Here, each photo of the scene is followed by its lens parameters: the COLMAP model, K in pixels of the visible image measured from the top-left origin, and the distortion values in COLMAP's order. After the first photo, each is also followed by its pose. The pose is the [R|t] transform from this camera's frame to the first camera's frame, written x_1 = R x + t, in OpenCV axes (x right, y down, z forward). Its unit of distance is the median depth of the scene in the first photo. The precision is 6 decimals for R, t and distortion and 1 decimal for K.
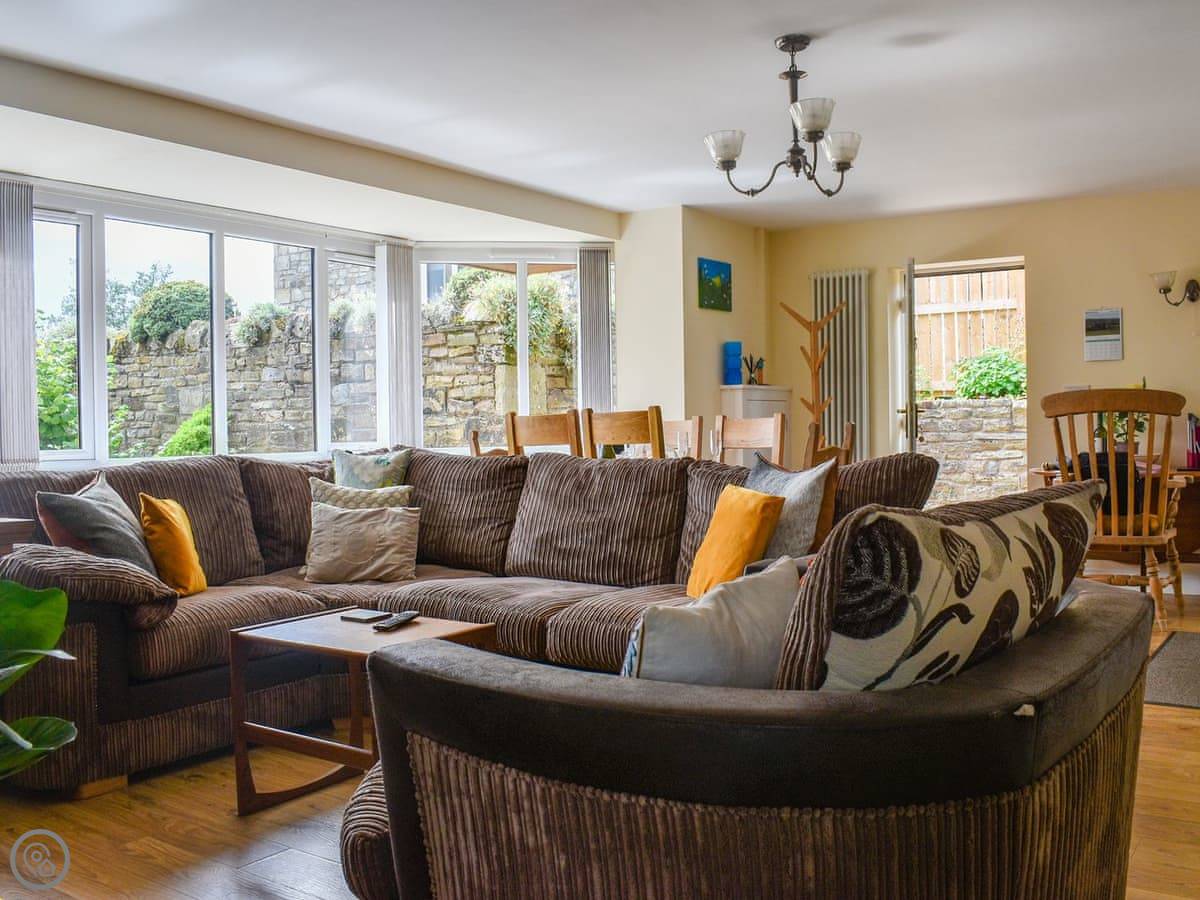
lens RADIAL K [[1087.0, 0, 600.0], [0, 1087.0, 450.0], [0, 0, 1]] dist [-0.077178, -0.004567]
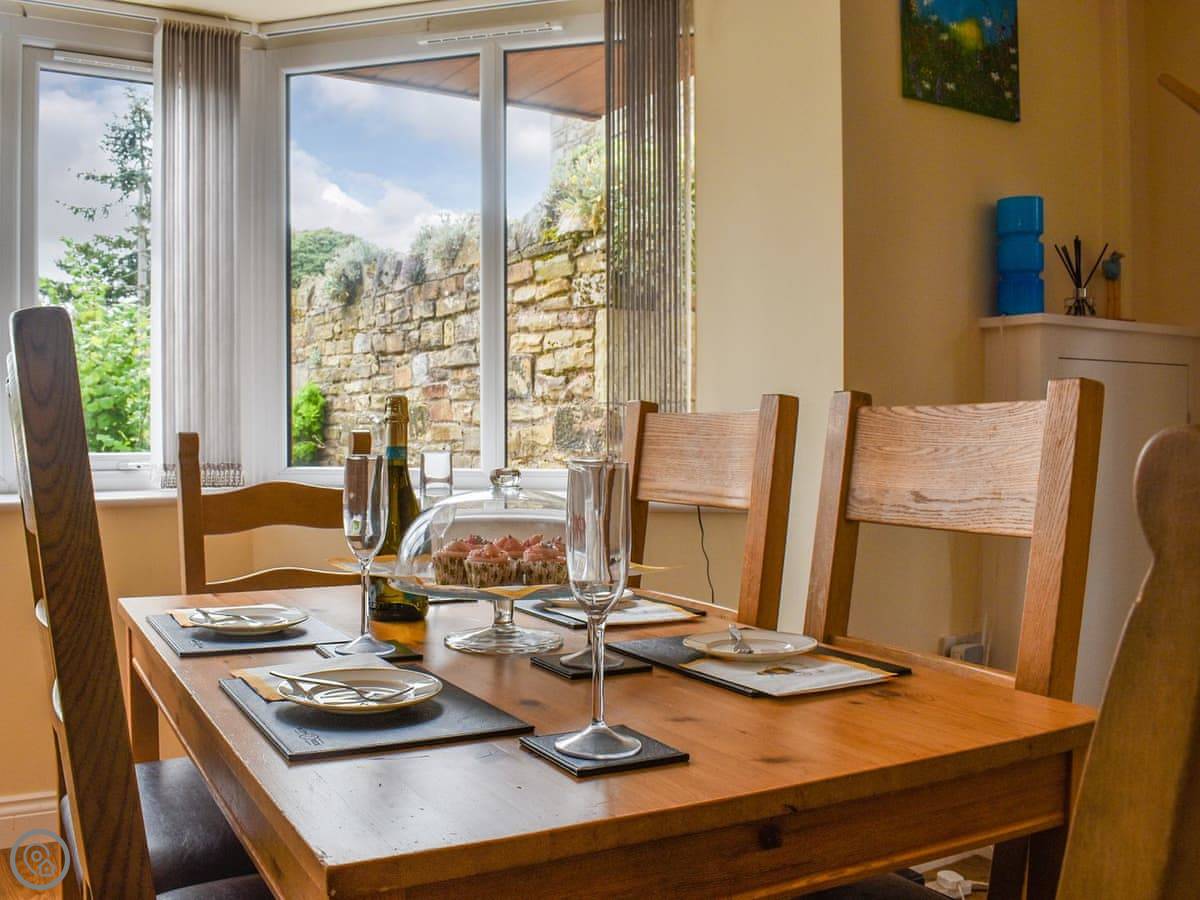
lens RADIAL K [[1114.2, 0, 481.5], [0, 1114.2, 450.4], [0, 0, 1]] dist [-0.077990, 0.001036]
pose [[0.899155, 0.021864, -0.437084, 0.094853], [-0.018954, 0.999760, 0.011018, -0.012133], [0.437220, -0.001623, 0.899353, 0.459821]]
